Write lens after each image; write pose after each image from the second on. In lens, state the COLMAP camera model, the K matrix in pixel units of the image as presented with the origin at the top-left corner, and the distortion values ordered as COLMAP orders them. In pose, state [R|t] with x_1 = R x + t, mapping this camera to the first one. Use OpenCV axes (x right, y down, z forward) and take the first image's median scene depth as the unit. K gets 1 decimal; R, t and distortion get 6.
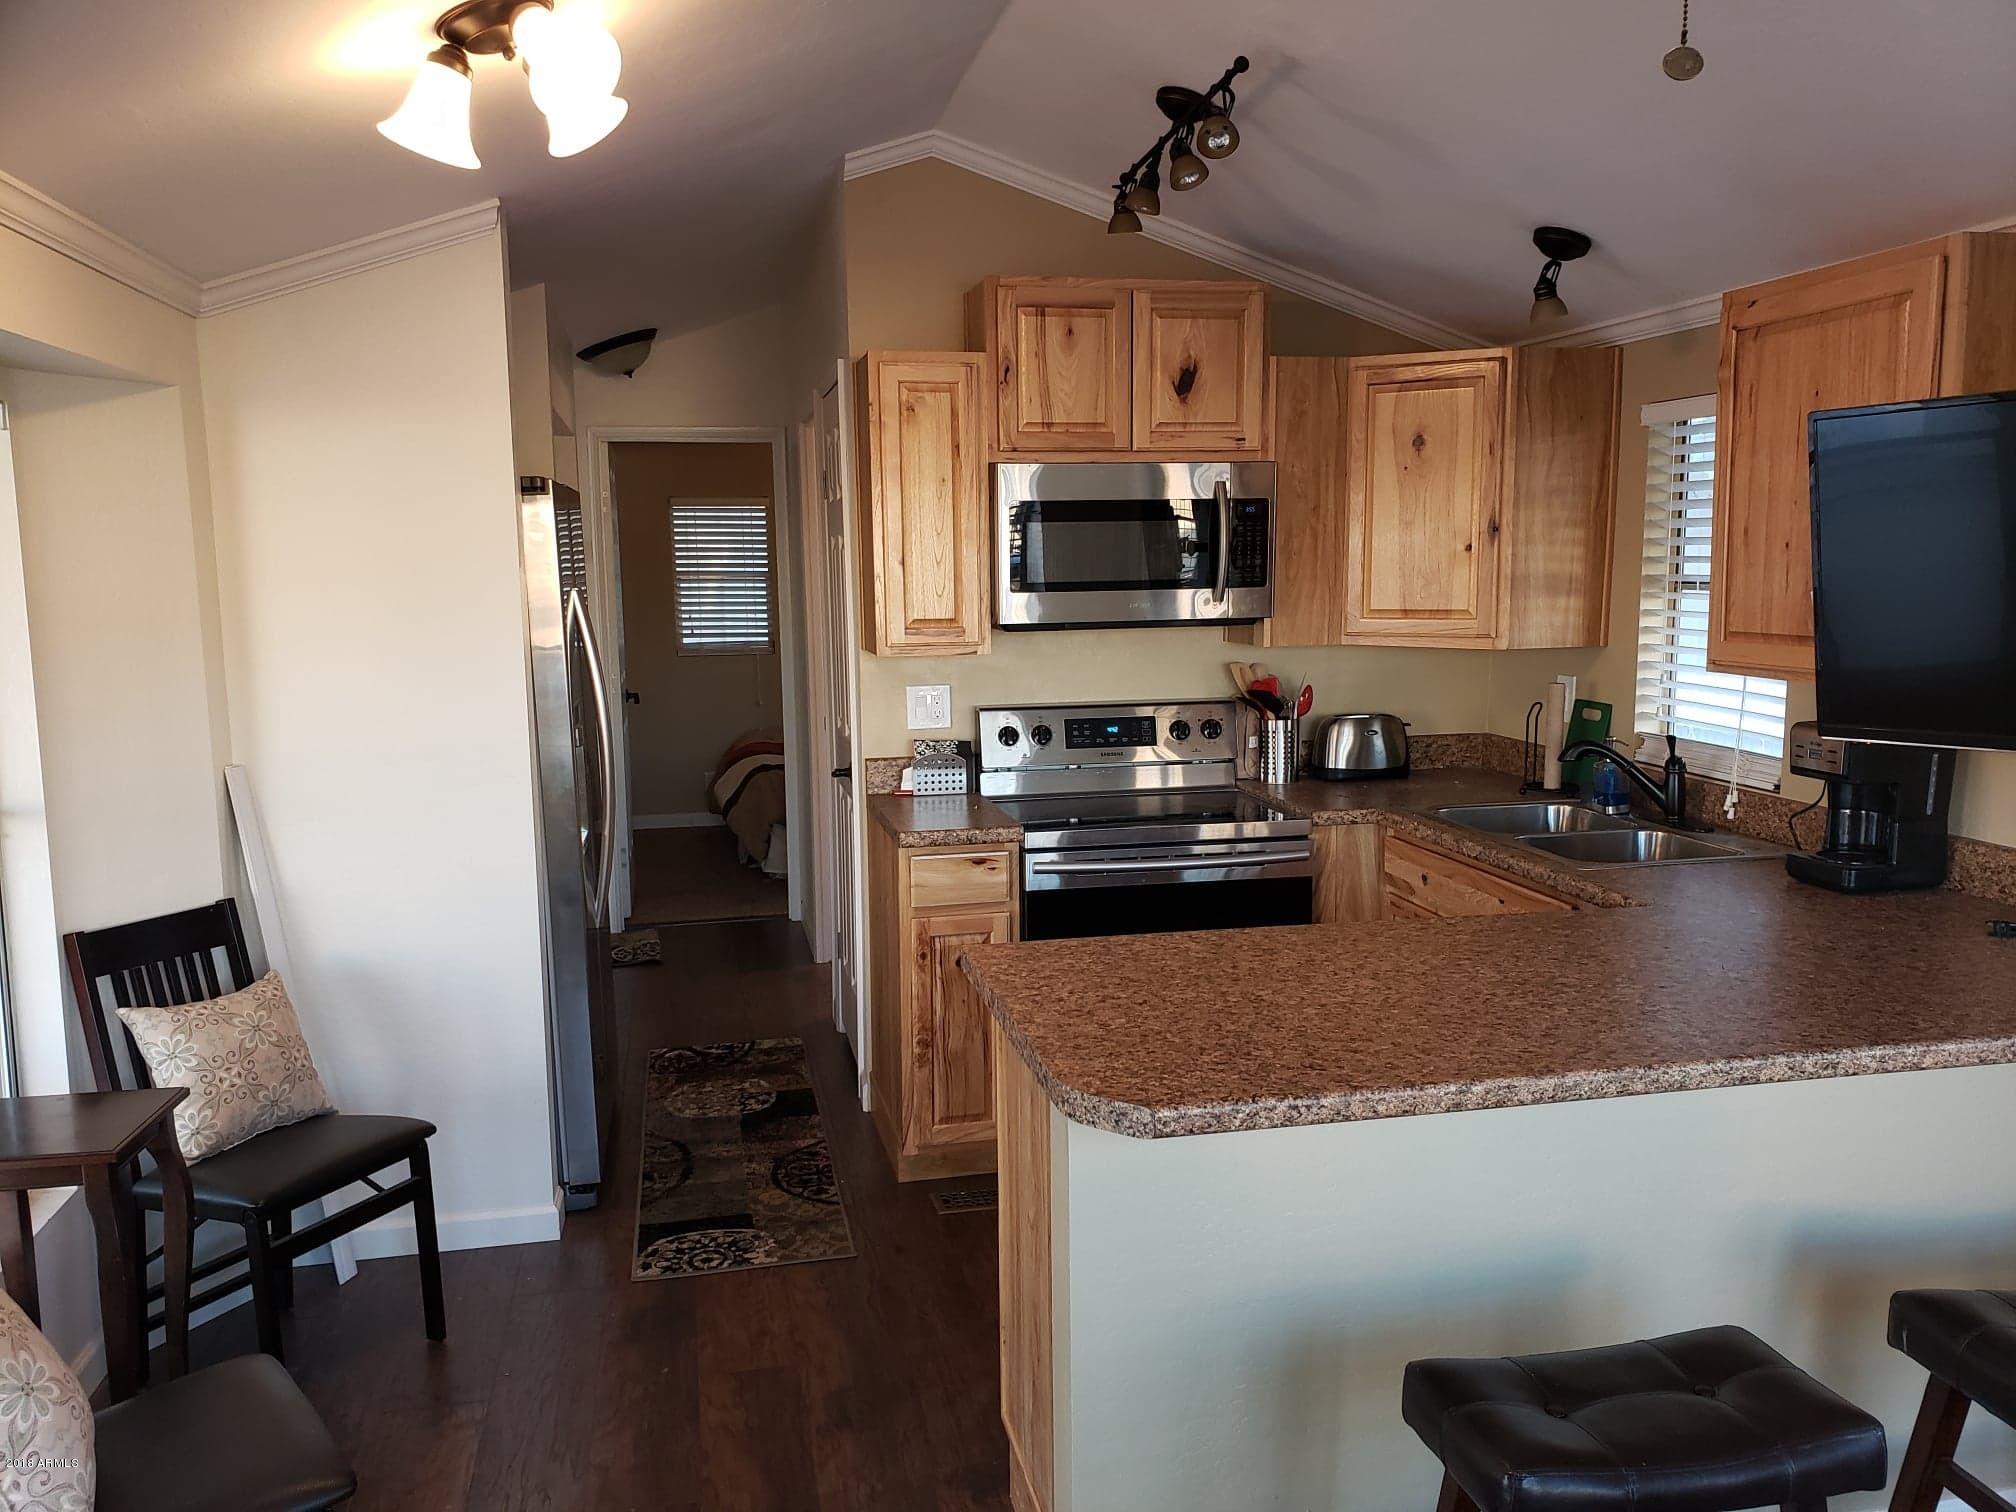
lens RADIAL K [[1580.8, 0, 993.2], [0, 1580.8, 767.3], [0, 0, 1]] dist [0.051614, -0.060801]
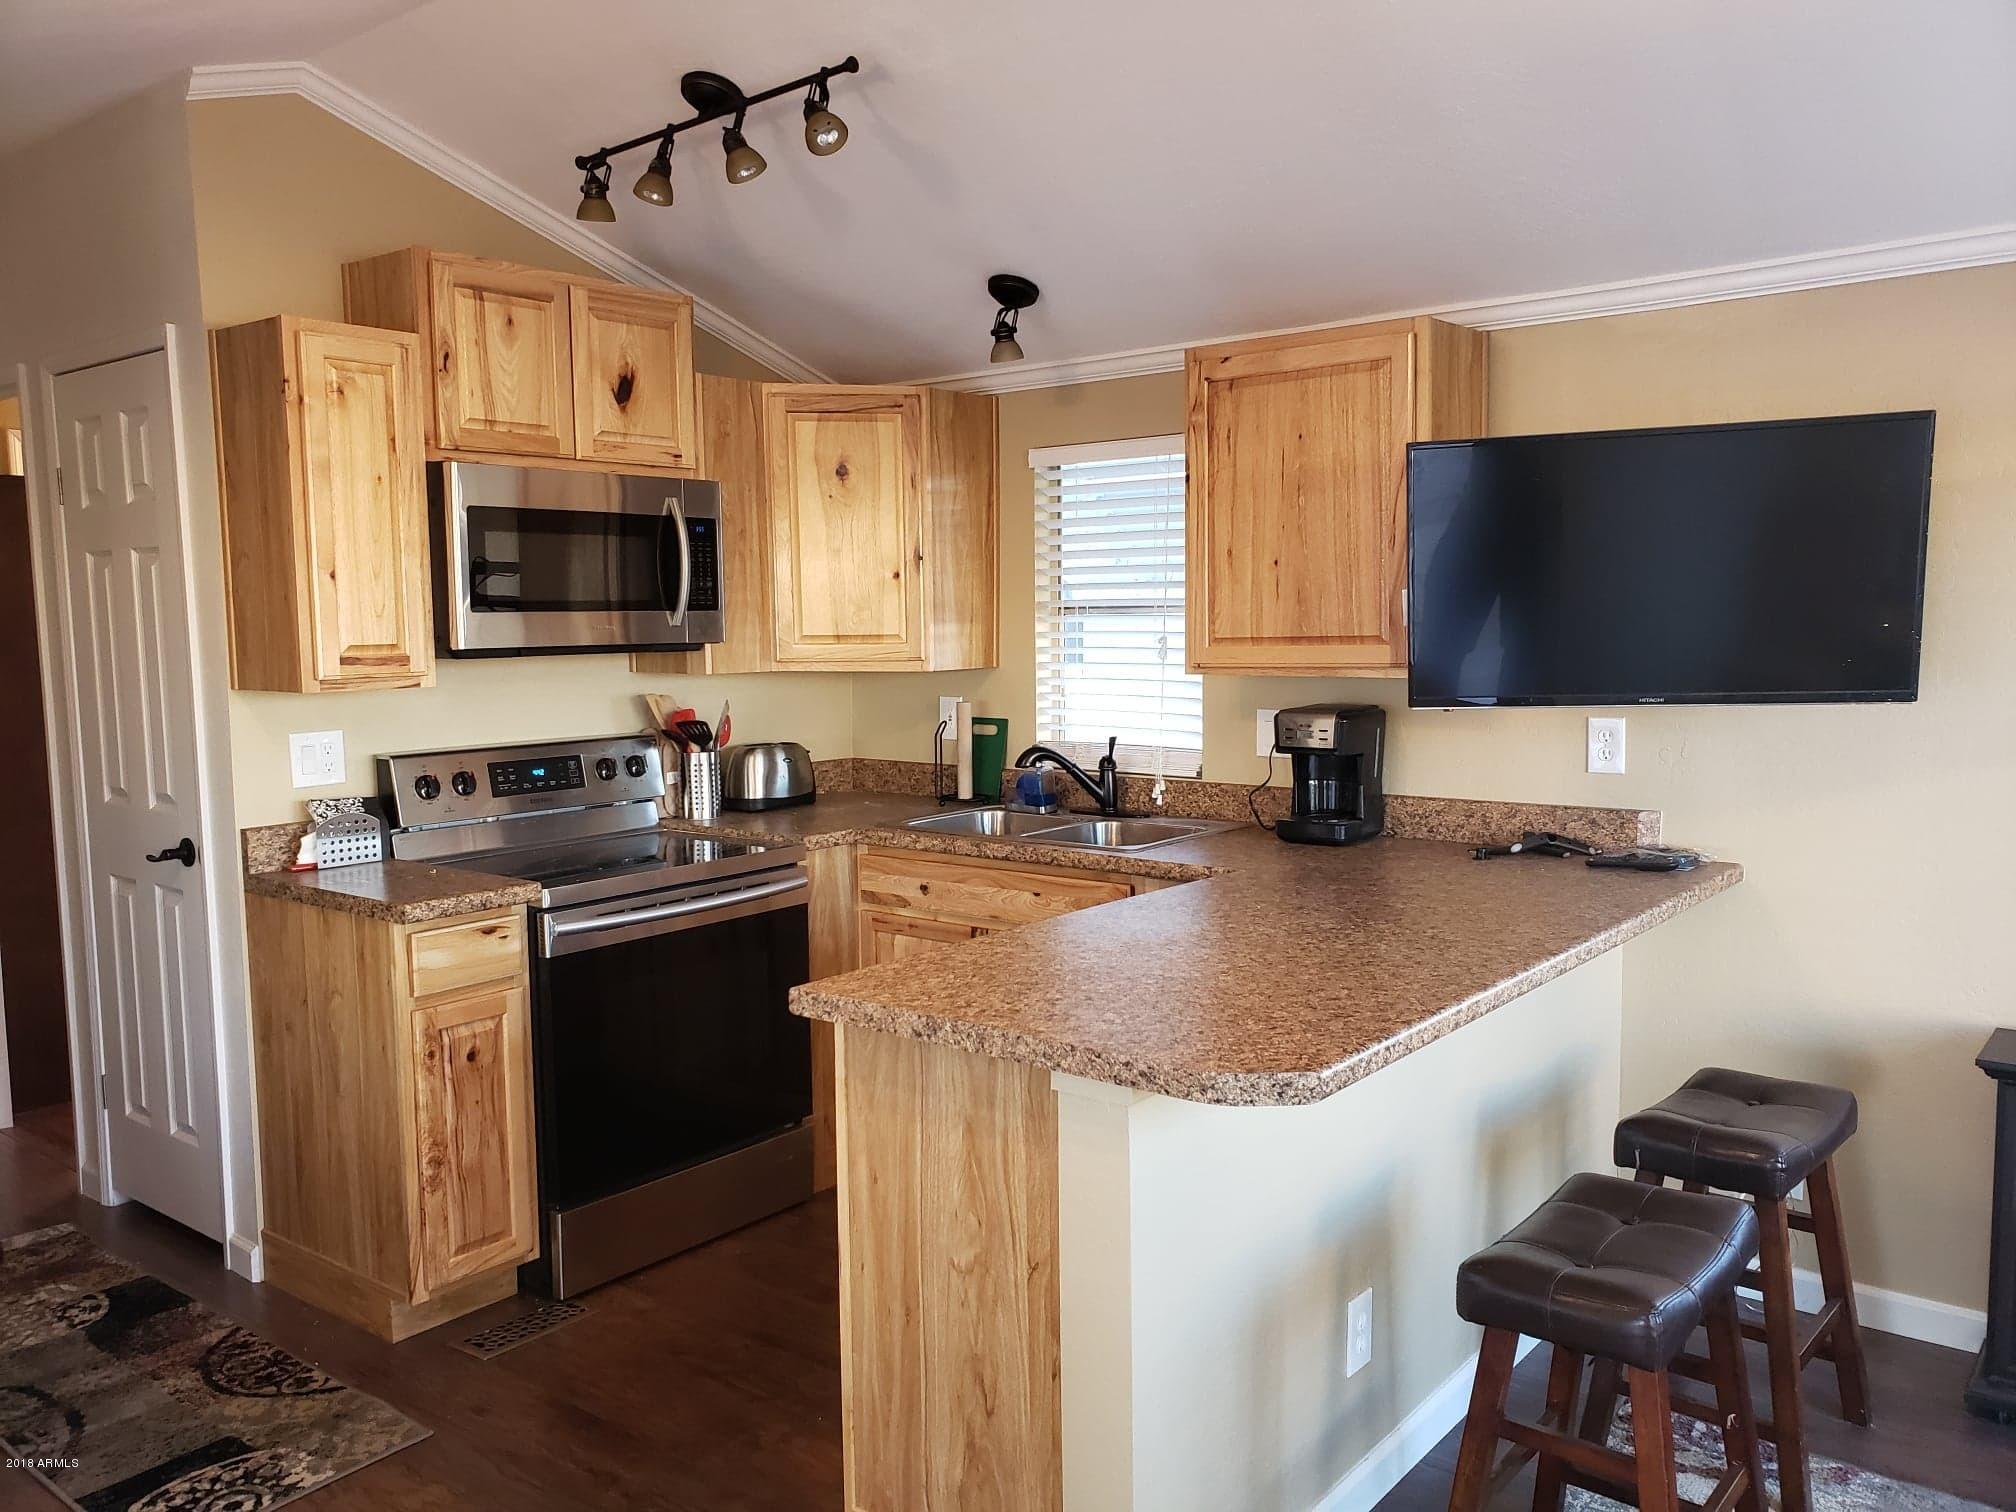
lens RADIAL K [[1580.8, 0, 993.2], [0, 1580.8, 767.3], [0, 0, 1]] dist [0.051614, -0.060801]
pose [[0.773672, -0.059920, 0.630746, -0.317249], [0.089797, 0.995839, -0.015541, 0.010525], [-0.627191, 0.068663, 0.775833, 0.160853]]
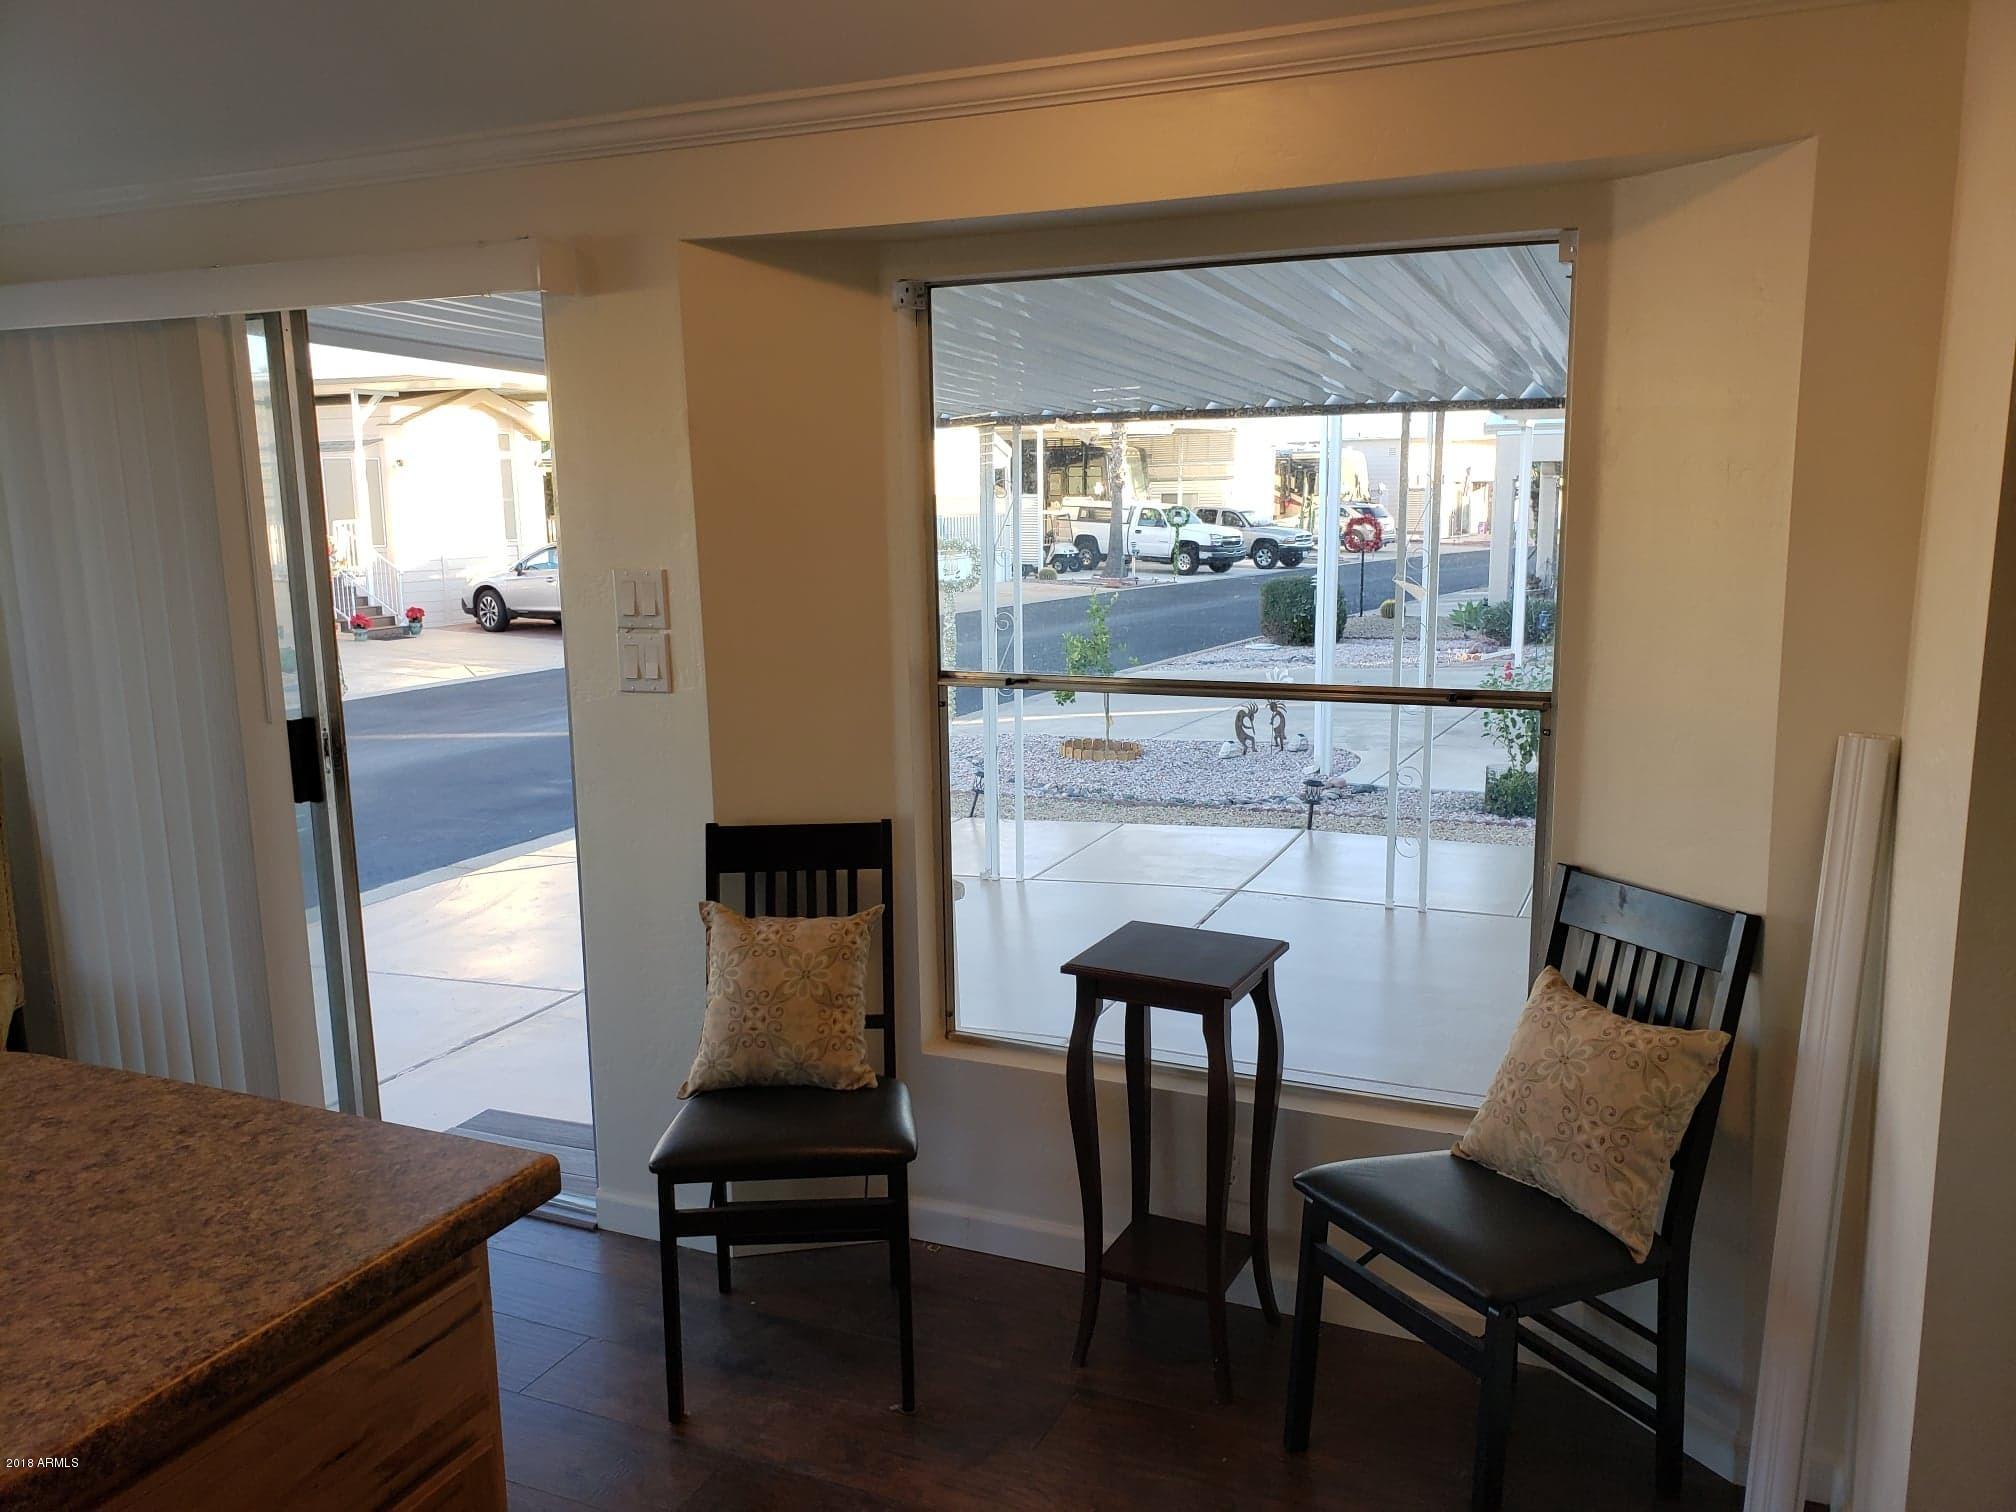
lens RADIAL K [[1564.4, 0, 1008.0], [0, 1564.4, 756.0], [0, 0, 1]] dist [0.005192, 0.001903]
pose [[-0.577440, 0.163669, -0.799860, 0.187030], [-0.091656, 0.960511, 0.262711, -0.106840], [0.811272, 0.225012, -0.539636, 0.905291]]
